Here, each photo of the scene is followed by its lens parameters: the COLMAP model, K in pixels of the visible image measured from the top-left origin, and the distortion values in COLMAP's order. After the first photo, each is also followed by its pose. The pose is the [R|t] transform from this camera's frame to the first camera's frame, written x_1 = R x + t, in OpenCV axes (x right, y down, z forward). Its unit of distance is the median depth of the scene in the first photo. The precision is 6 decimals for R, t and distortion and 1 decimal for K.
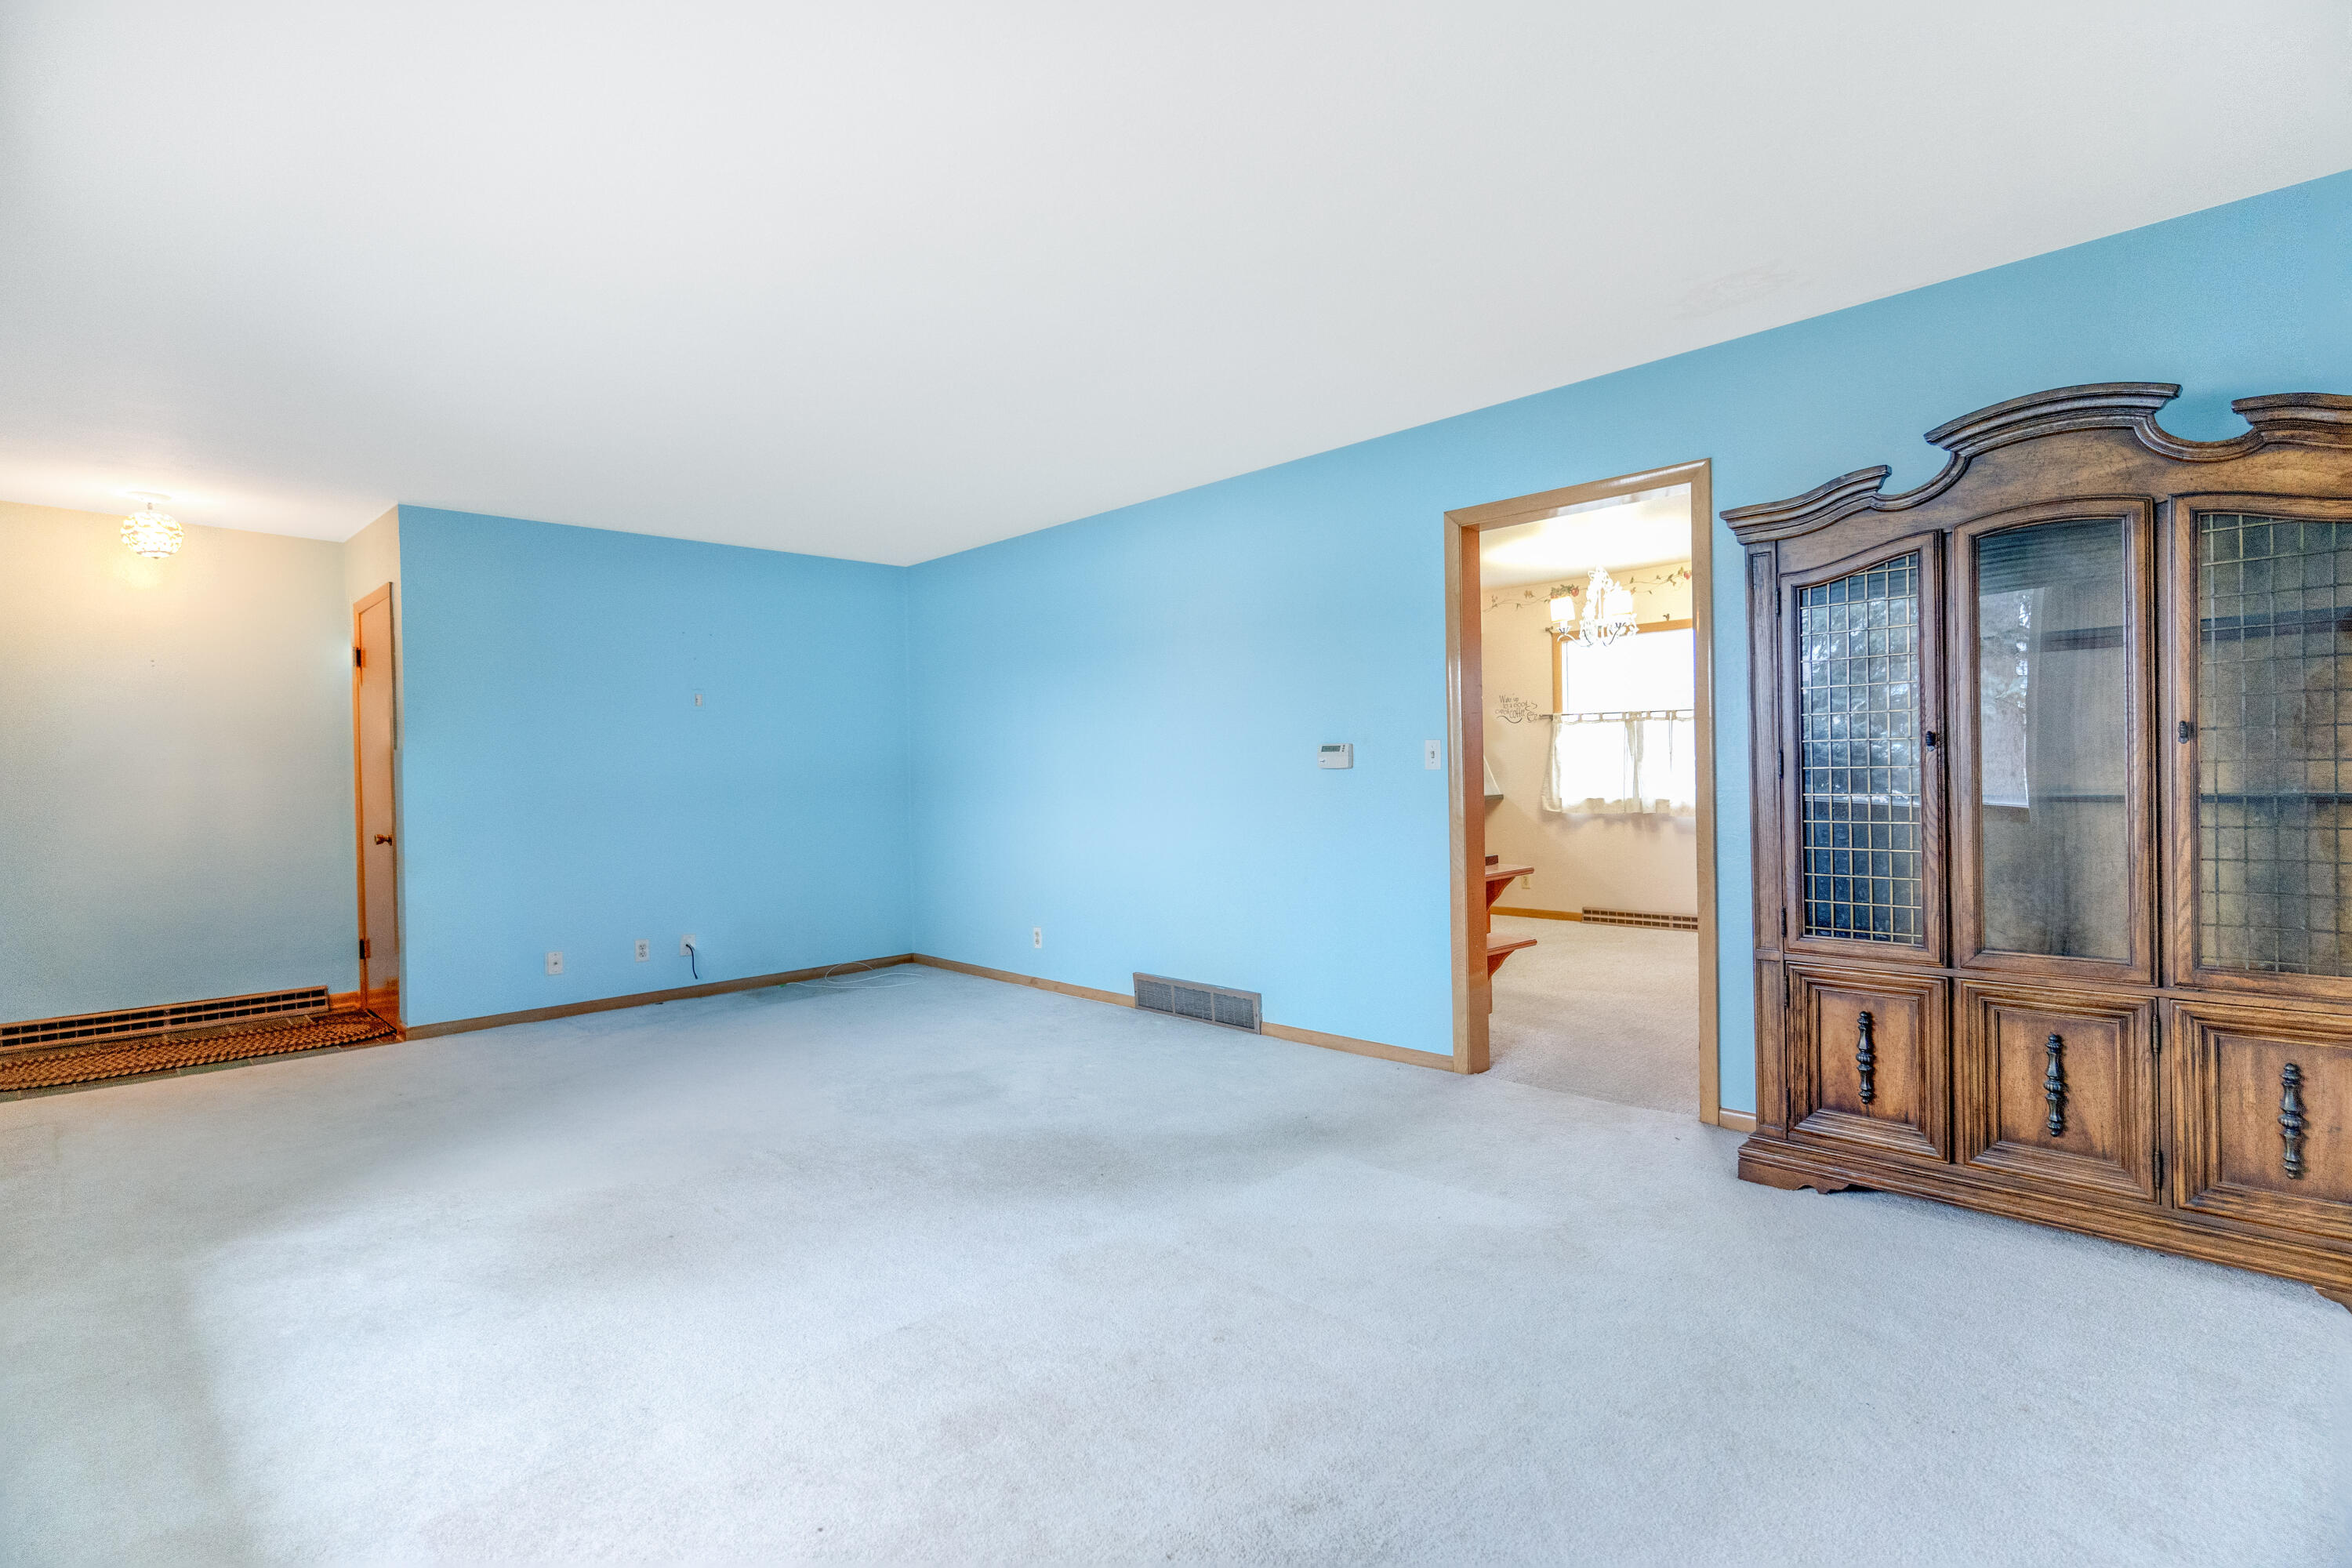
lens RADIAL K [[1148.2, 0, 1169.6], [0, 1148.2, 786.8], [0, 0, 1]] dist [0.001196, 0.000153]
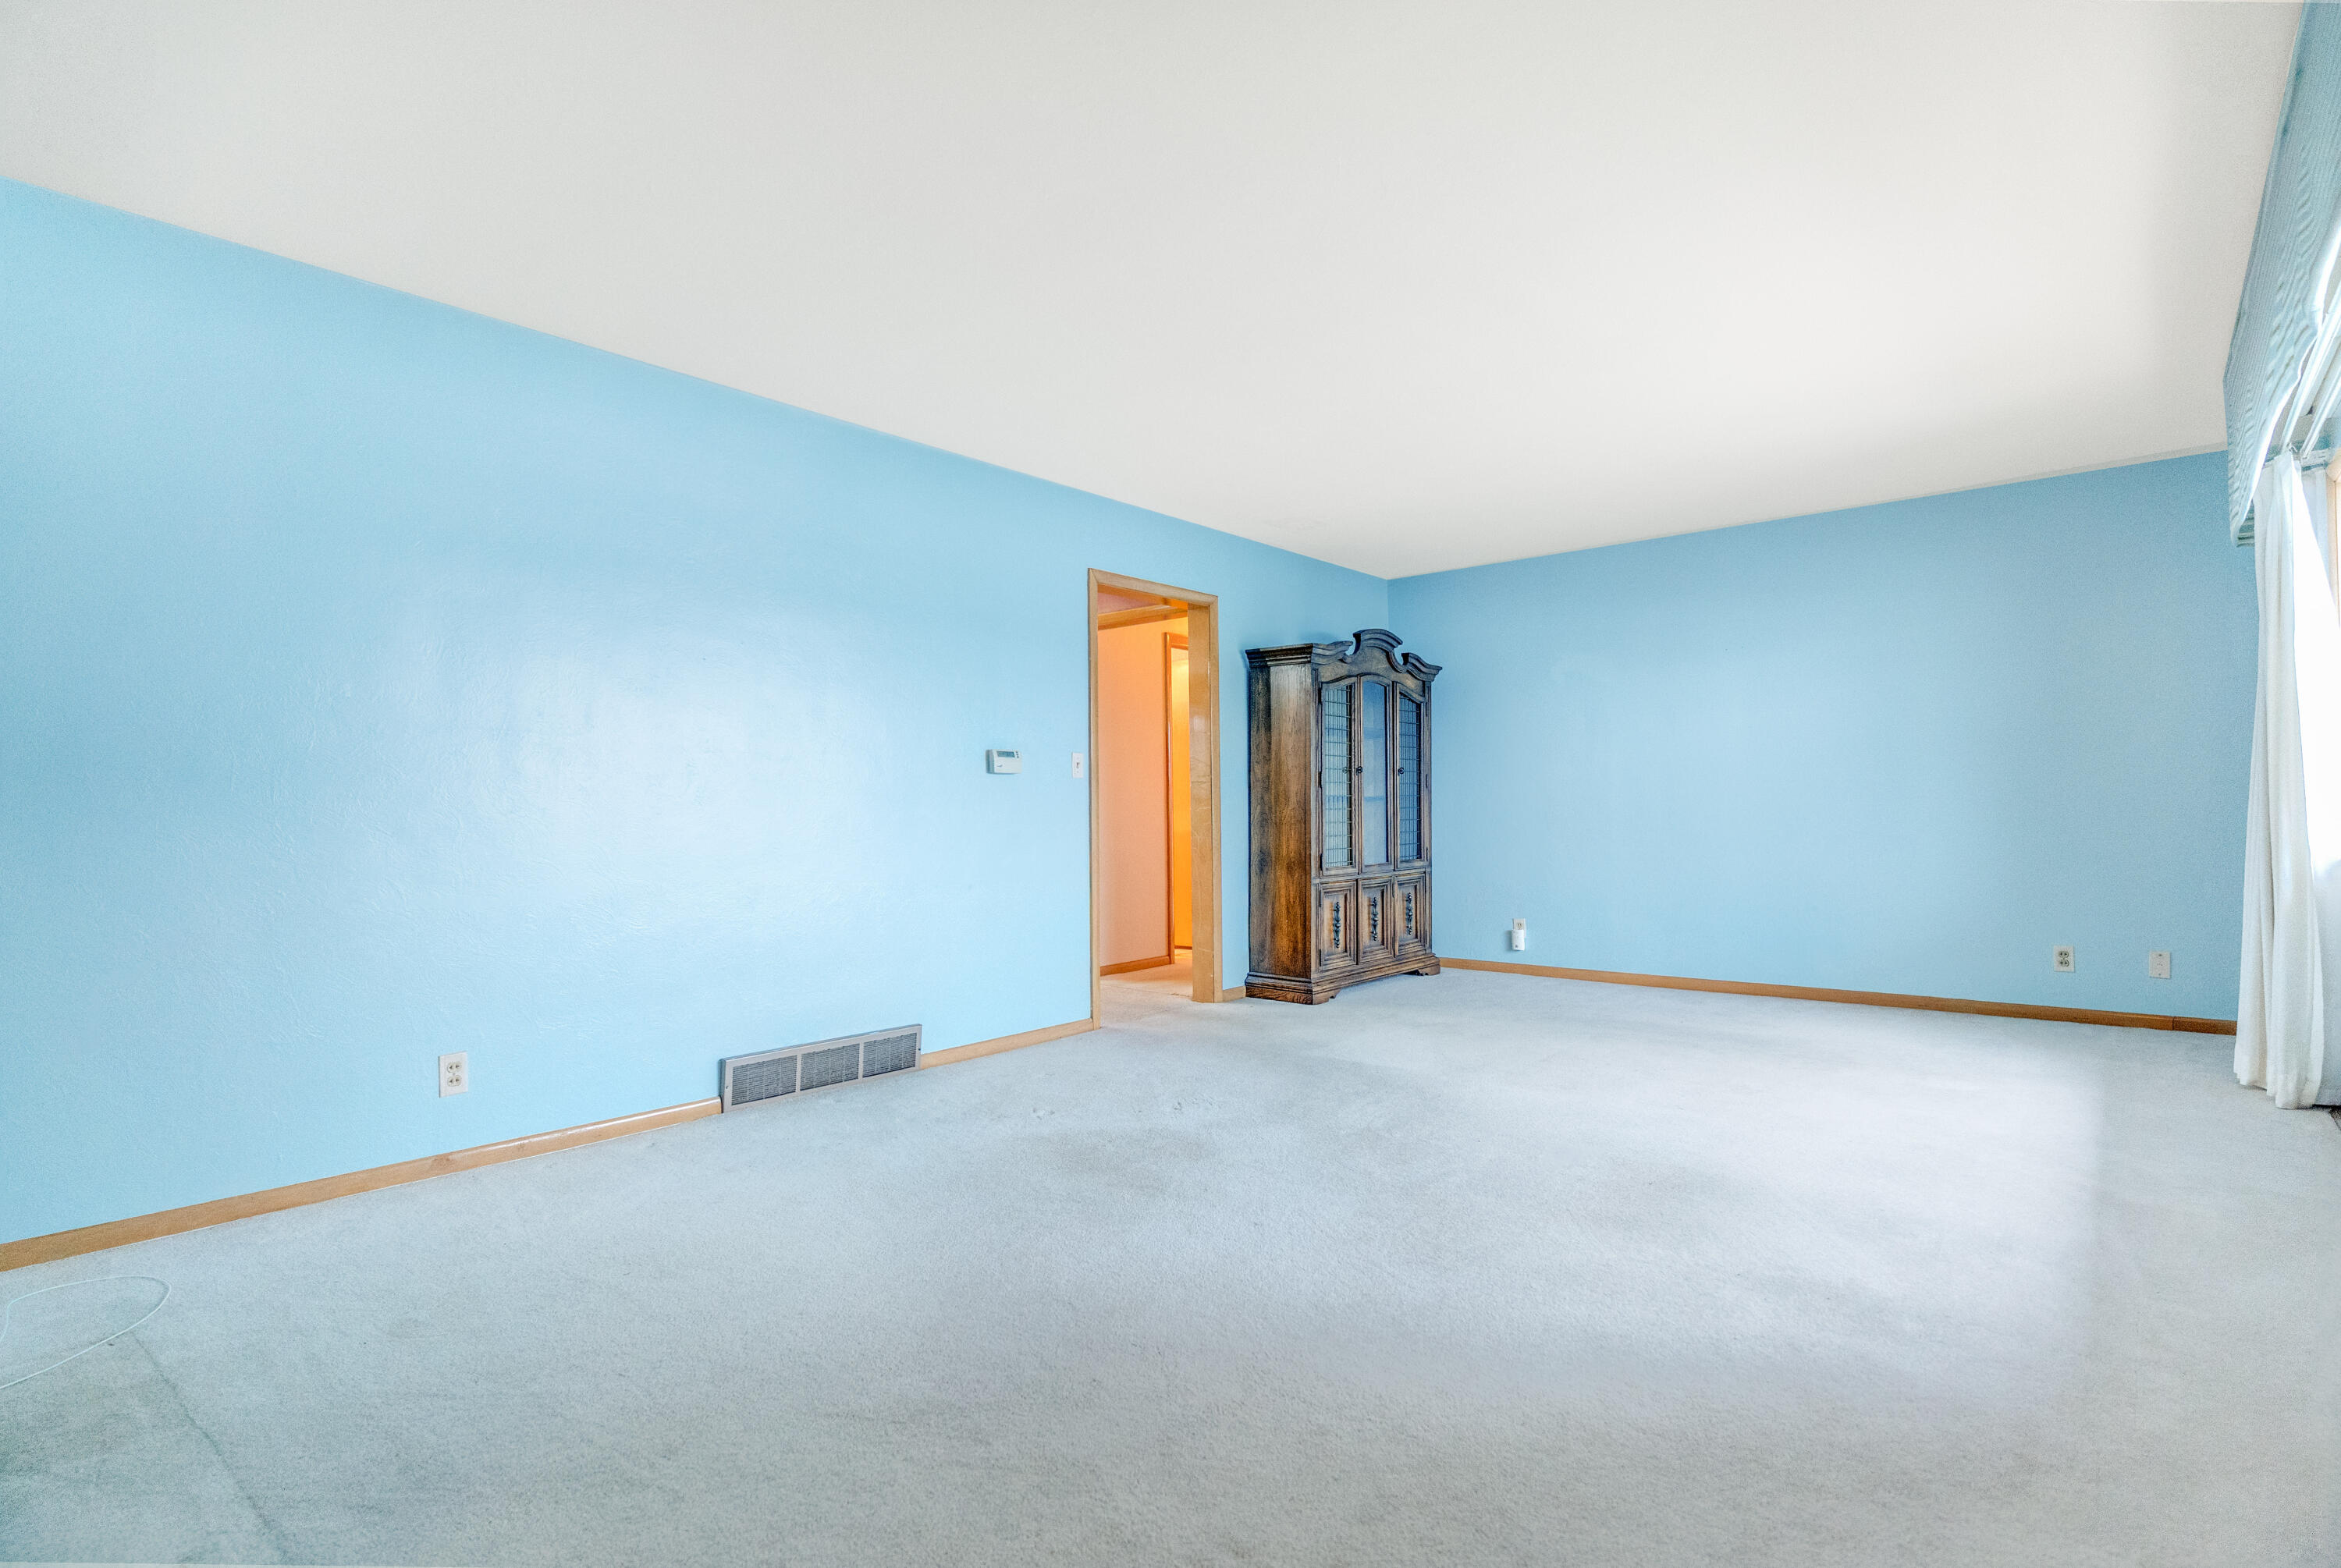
lens RADIAL K [[1142.6, 0, 1164.2], [0, 1142.6, 786.8], [0, 0, 1]] dist [0.001196, 0.000153]
pose [[-0.097943, 0.022262, 0.994943, -0.768918], [0.013062, 0.999692, -0.021082, 0.015434], [-0.995106, 0.010931, -0.098204, 0.829397]]
